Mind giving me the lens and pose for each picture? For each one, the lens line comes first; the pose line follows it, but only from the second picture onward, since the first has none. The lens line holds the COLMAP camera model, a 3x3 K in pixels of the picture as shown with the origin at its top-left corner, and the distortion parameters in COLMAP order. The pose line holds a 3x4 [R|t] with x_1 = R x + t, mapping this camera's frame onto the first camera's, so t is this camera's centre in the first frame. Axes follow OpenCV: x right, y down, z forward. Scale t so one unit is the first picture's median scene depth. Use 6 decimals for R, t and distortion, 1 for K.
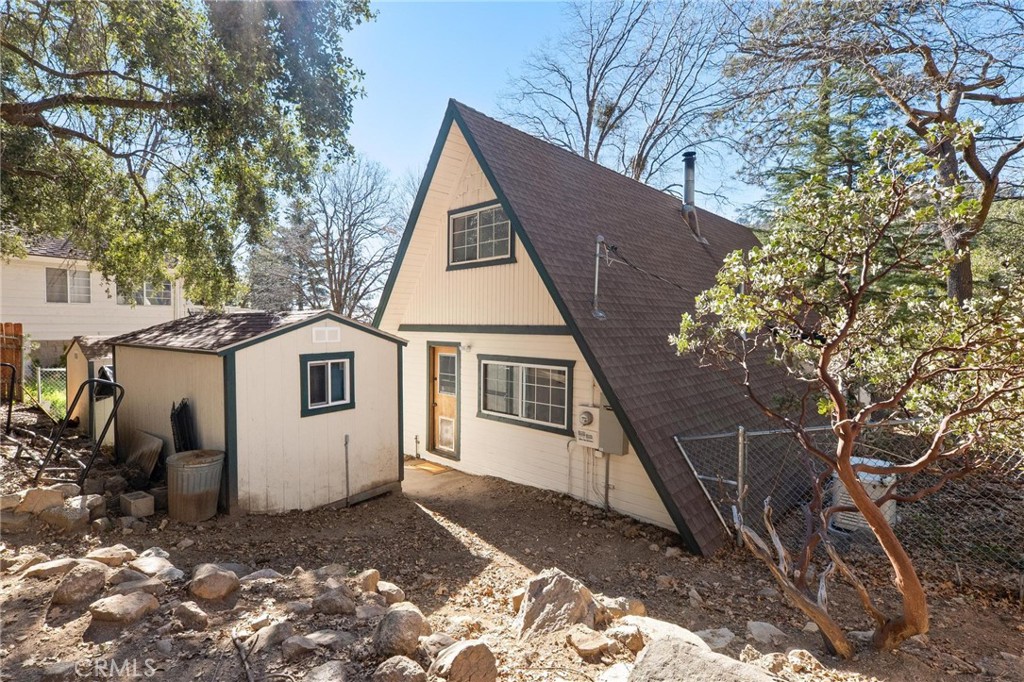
lens RADIAL K [[480.6, 0, 511.8], [0, 480.6, 341.4], [0, 0, 1]] dist [-0.003066, -0.000577]
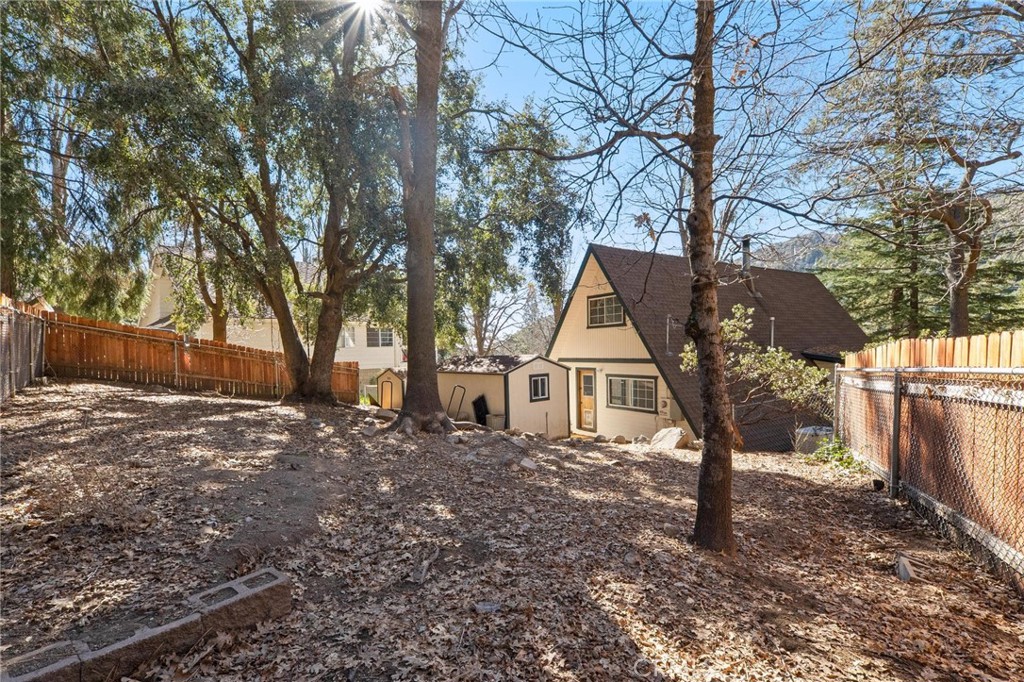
lens RADIAL K [[480.6, 0, 498.8], [0, 480.6, 359.9], [0, 0, 1]] dist [-0.003066, -0.000577]
pose [[0.968487, -0.022875, -0.248012, -0.010489], [0.020098, 0.999704, -0.013724, -0.011665], [0.248253, 0.008307, 0.968660, -0.981552]]
